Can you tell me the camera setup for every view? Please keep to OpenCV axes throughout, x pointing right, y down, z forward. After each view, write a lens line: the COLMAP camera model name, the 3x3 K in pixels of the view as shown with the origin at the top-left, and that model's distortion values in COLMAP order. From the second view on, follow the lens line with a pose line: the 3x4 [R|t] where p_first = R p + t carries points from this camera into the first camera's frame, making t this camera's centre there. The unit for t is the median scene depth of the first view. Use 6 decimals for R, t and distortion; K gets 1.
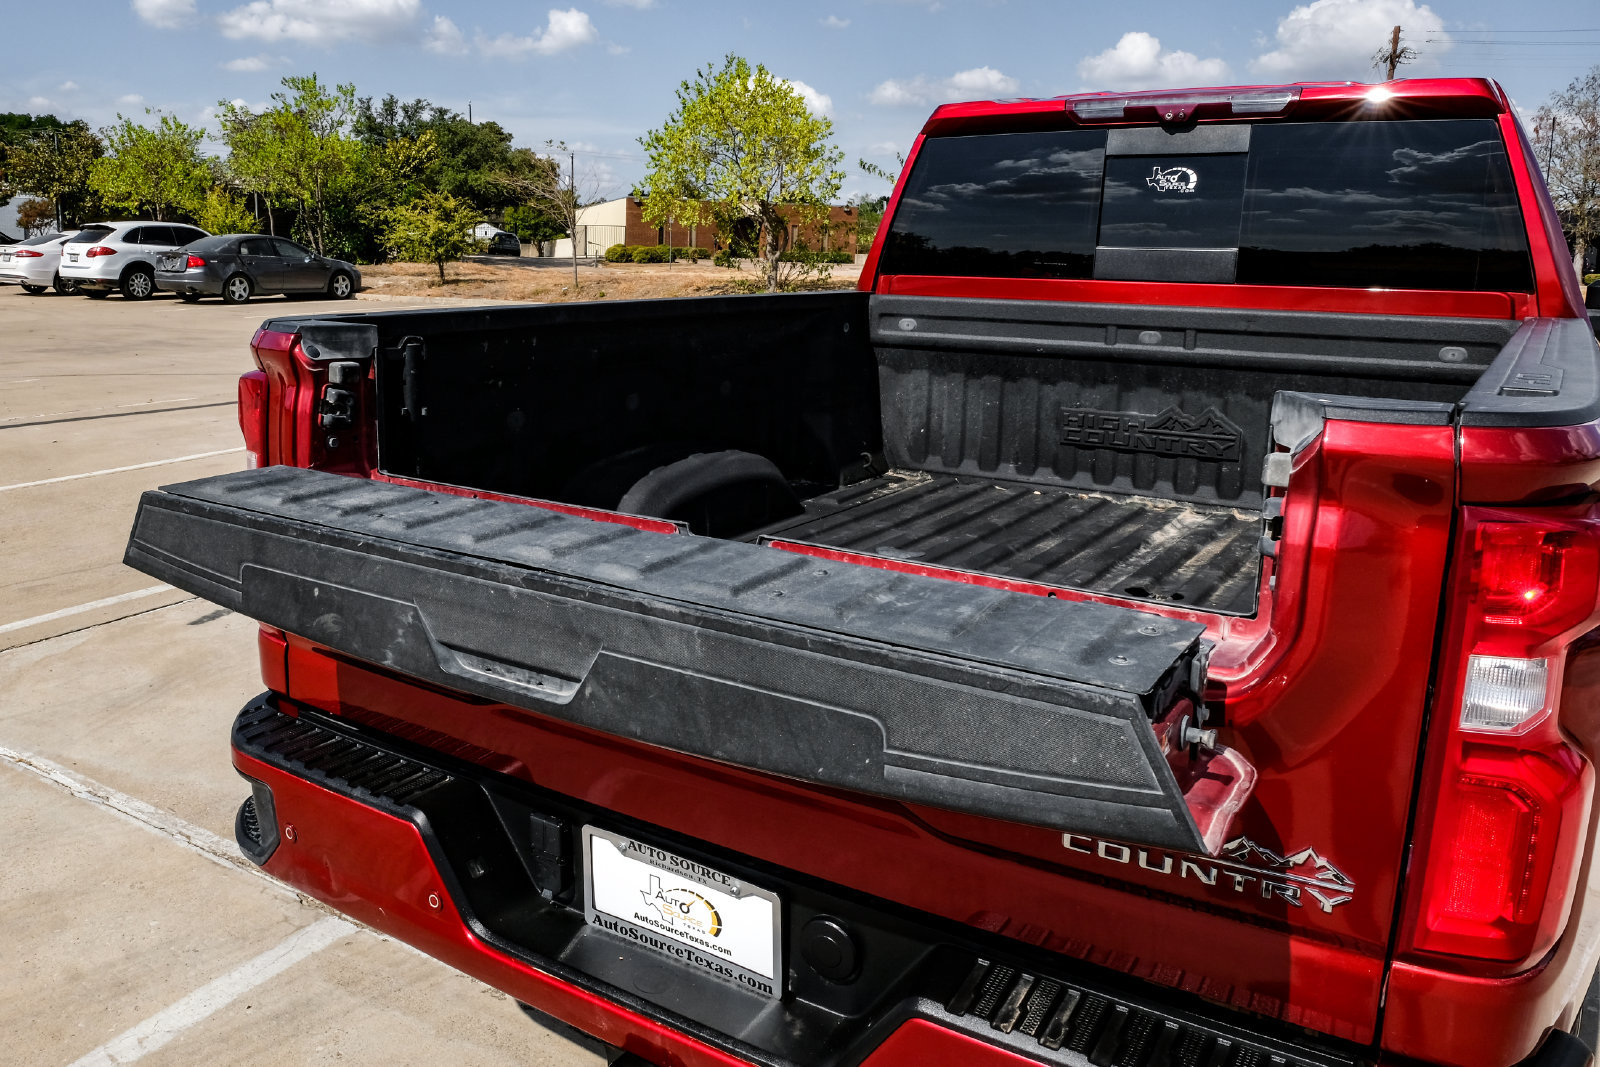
lens RADIAL K [[1254.9, 0, 683.2], [0, 1254.9, 489.9], [0, 0, 1]] dist [-0.013520, 0.006546]
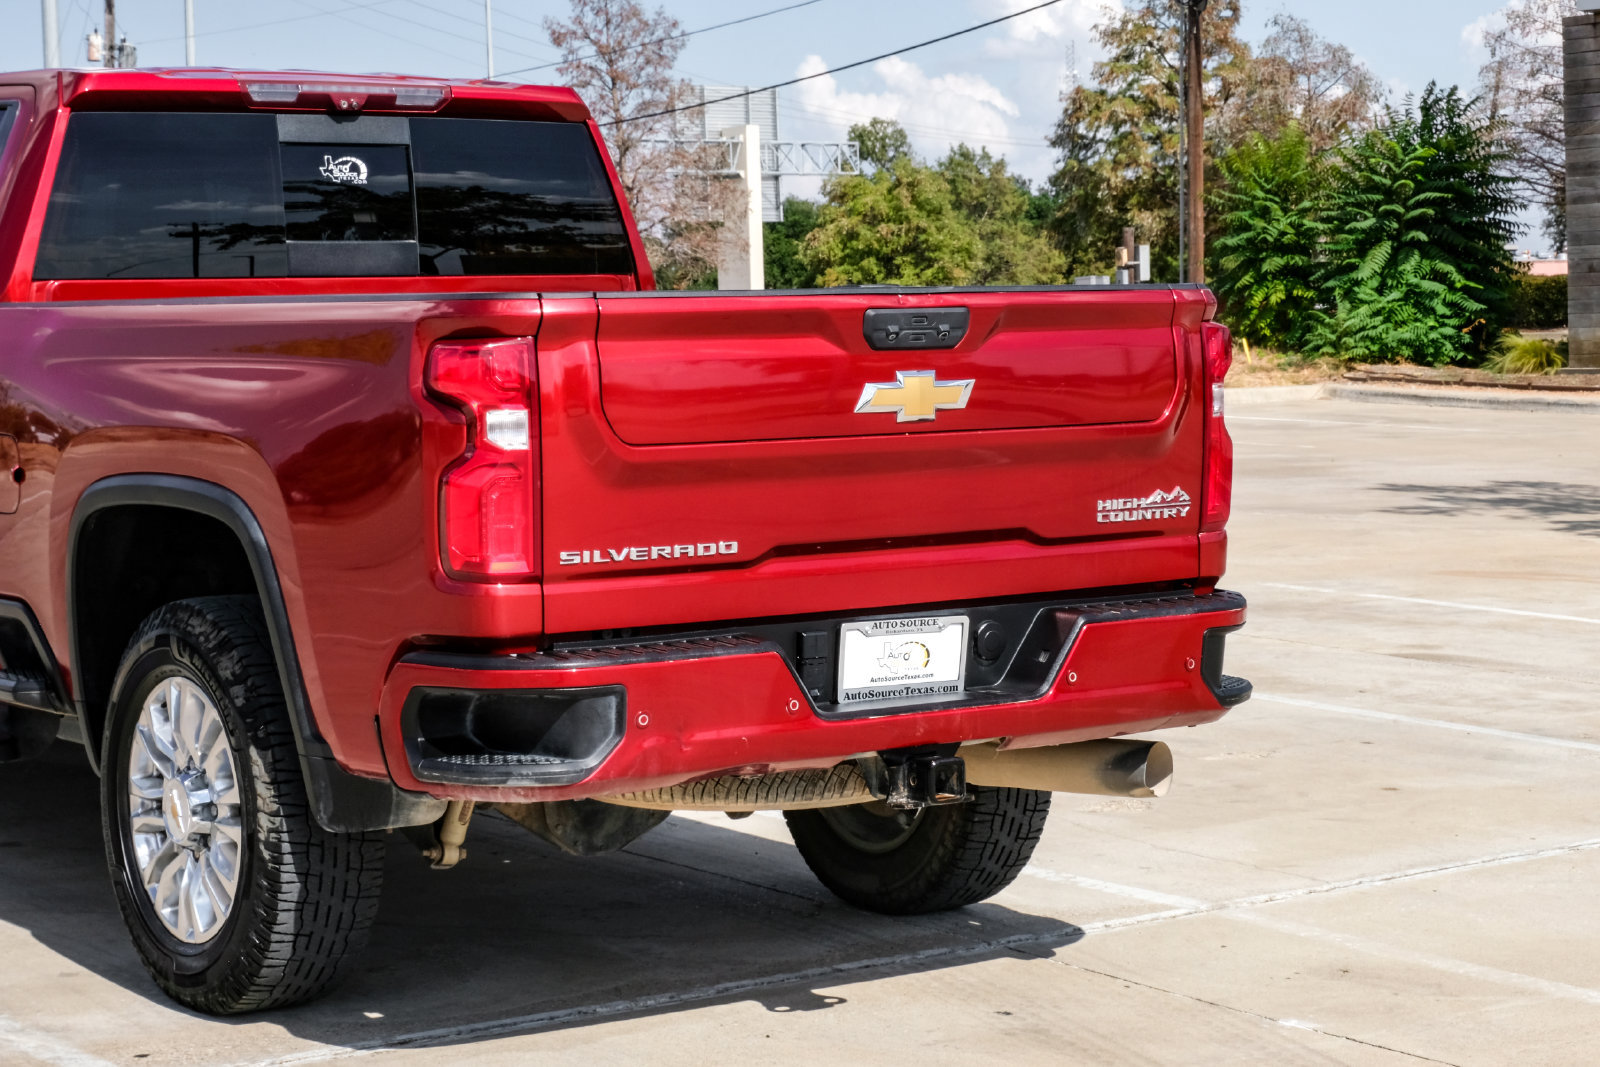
lens RADIAL K [[3370.4, 0, 917.0], [0, 3370.4, 529.6], [0, 0, 1]] dist [-0.030886, 0.630909]
pose [[0.309354, -0.084703, 0.947167, -1.784058], [0.202296, 0.979089, 0.021486, 0.047418], [-0.929181, 0.184961, 0.320020, -0.155091]]
